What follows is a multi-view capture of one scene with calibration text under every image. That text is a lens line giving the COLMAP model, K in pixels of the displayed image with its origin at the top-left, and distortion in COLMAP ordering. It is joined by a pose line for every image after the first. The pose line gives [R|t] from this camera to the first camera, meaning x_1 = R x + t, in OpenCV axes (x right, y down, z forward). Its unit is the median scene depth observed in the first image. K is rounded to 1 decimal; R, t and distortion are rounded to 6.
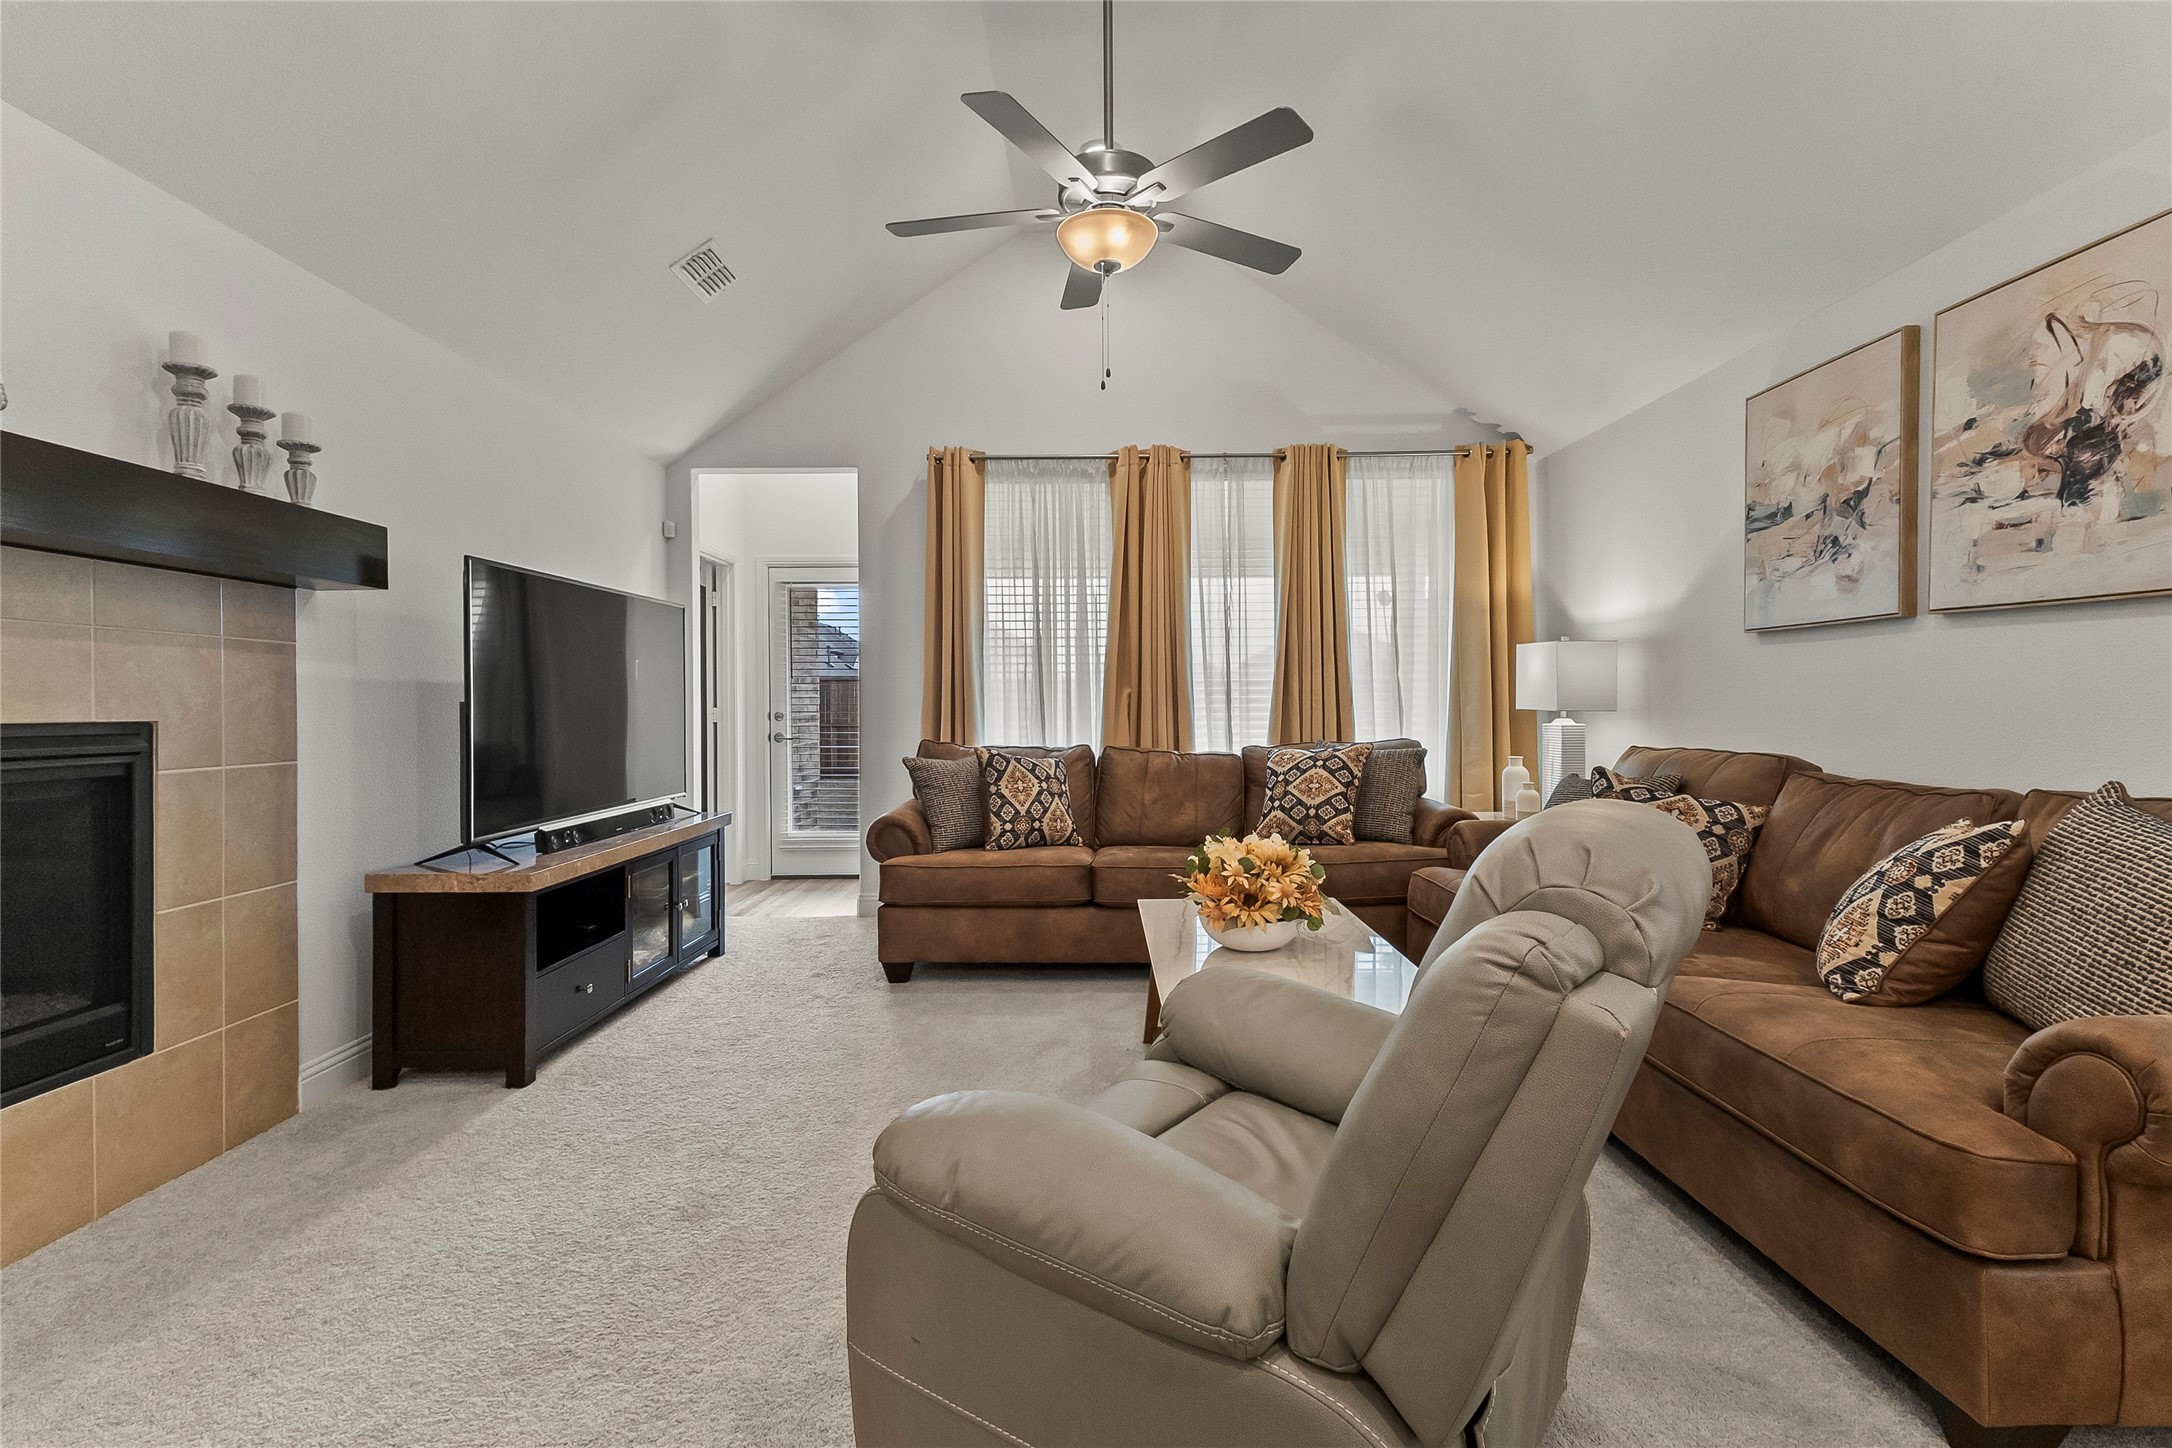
lens RADIAL K [[1000.6, 0, 1079.5], [0, 1000.6, 702.0], [0, 0, 1]] dist [0.014928, -0.000795]
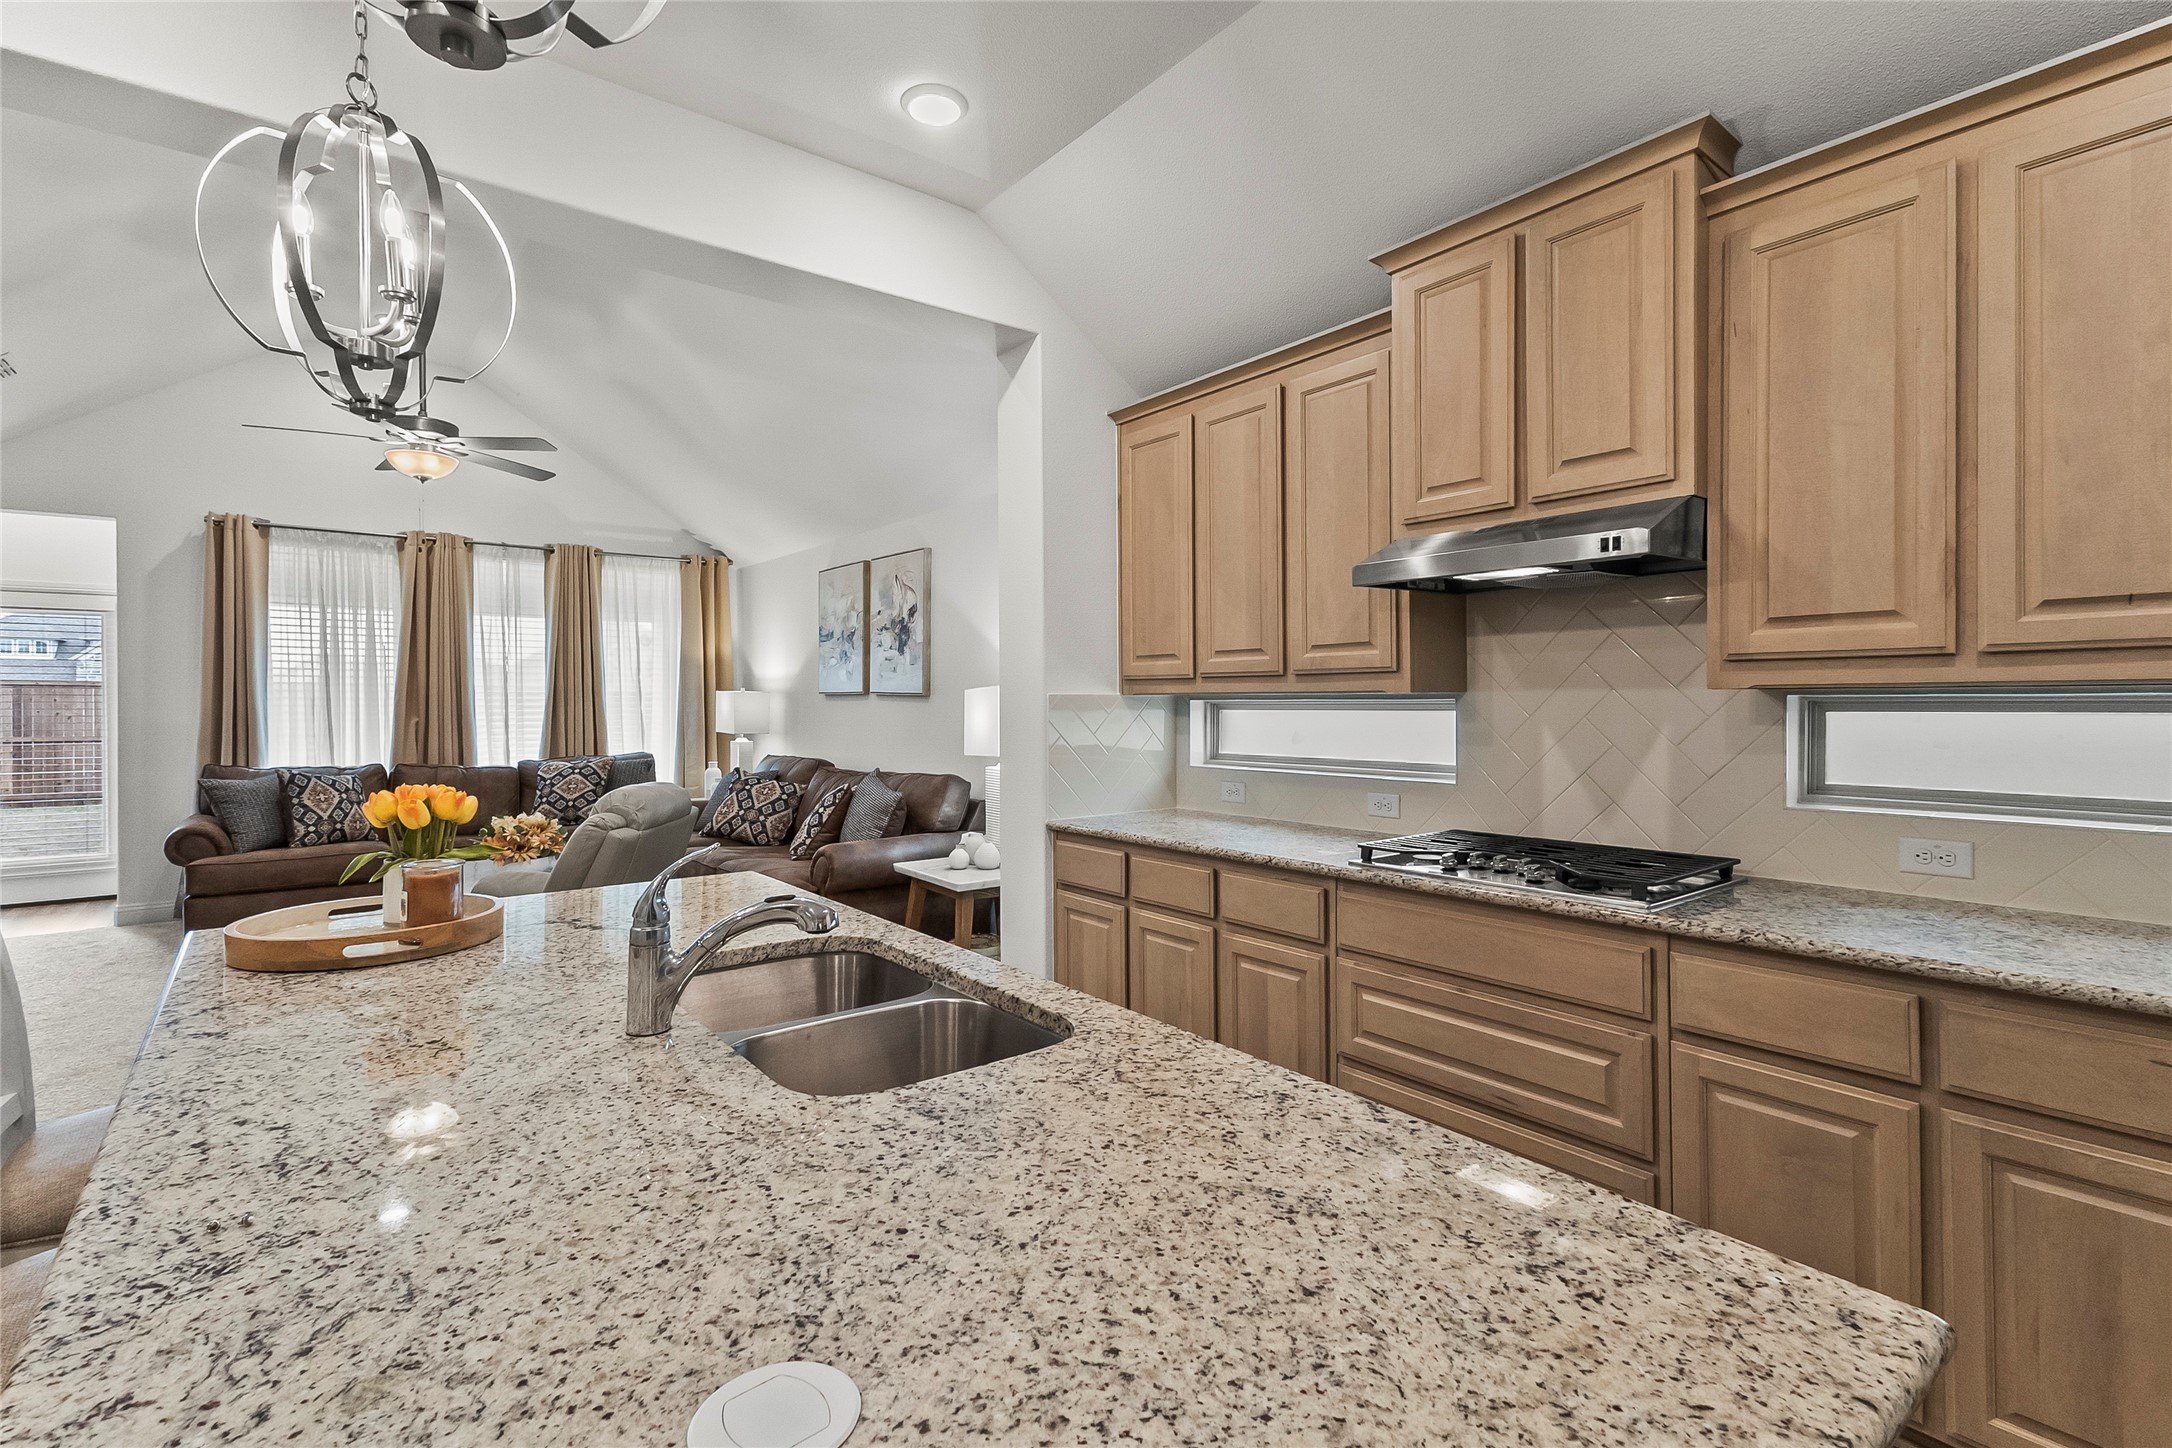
lens RADIAL K [[992.7, 0, 1085.1], [0, 992.7, 711.2], [0, 0, 1]] dist [0.016467, -0.000344]
pose [[0.781291, -0.000653, 0.624166, -0.097015], [-0.005361, 0.999956, 0.007757, -0.043733], [-0.624144, -0.009406, 0.781253, -0.638965]]
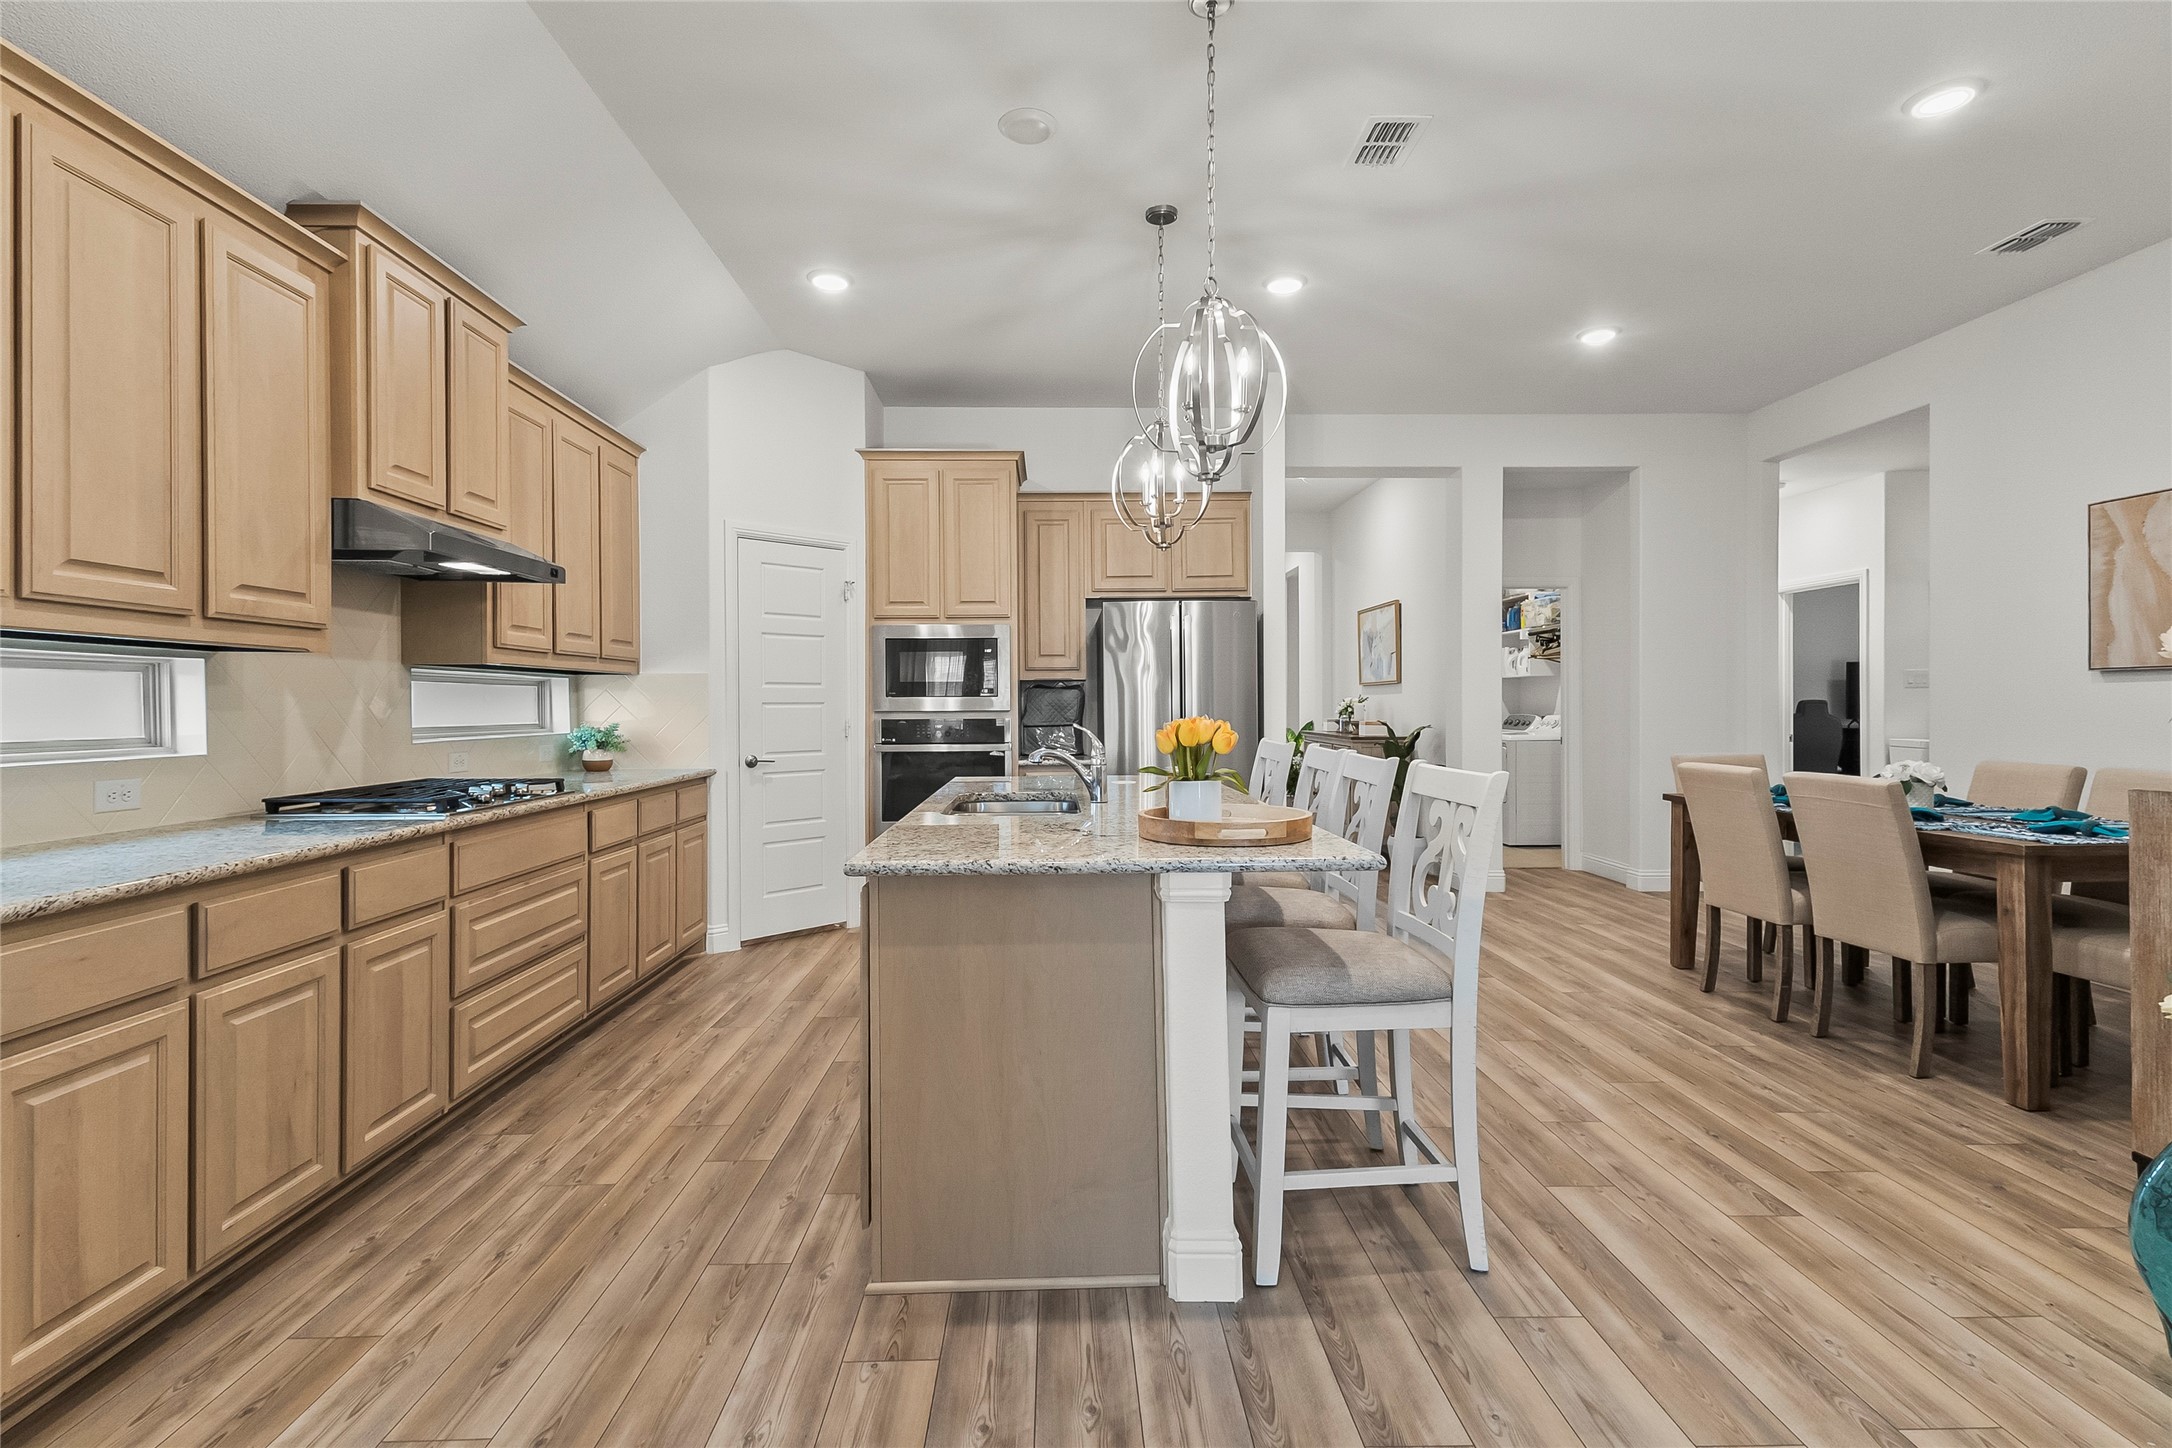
lens RADIAL K [[1002.9, 0, 1082.6], [0, 1002.9, 710.6], [0, 0, 1]] dist [0.016530, -0.000109]
pose [[-0.999228, 0.011587, -0.037529, 0.023902], [0.011584, 0.999933, 0.000294, -0.010597], [0.037530, -0.000141, -0.999295, 0.385716]]
